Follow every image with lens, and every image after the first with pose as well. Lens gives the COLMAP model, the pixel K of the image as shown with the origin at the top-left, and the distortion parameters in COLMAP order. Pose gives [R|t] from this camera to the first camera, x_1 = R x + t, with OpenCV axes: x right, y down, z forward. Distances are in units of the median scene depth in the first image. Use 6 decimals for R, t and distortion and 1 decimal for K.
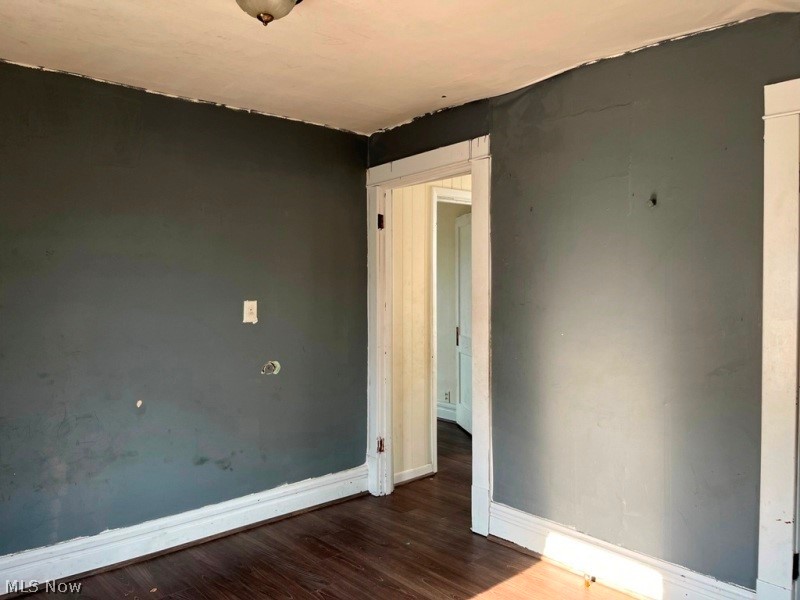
lens RADIAL K [[607.6, 0, 393.0], [0, 607.6, 296.4], [0, 0, 1]] dist [0.036773, -0.057239]
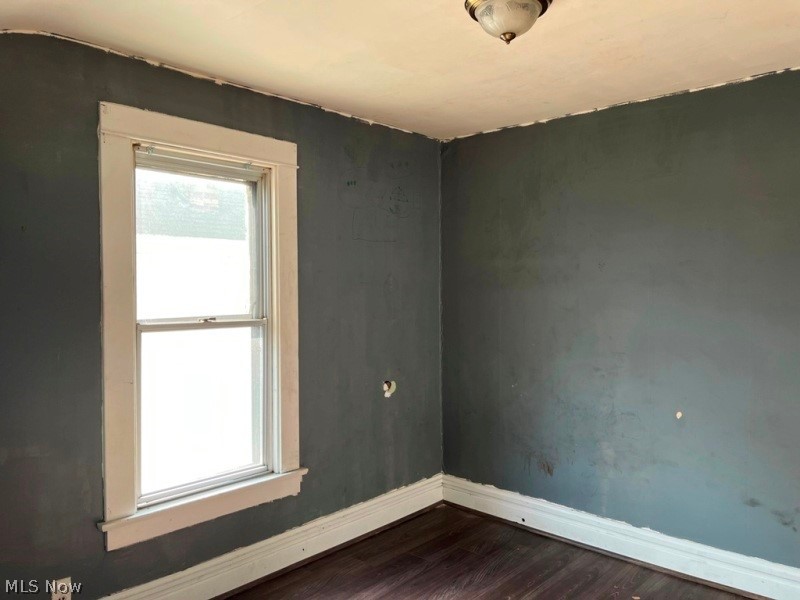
lens RADIAL K [[607.6, 0, 394.7], [0, 607.6, 298.9], [0, 0, 1]] dist [0.036773, -0.057239]
pose [[0.096176, 0.015630, -0.995242, 0.542369], [-0.023438, 0.999635, 0.013434, -0.013087], [0.995088, 0.022034, 0.096507, 0.478976]]
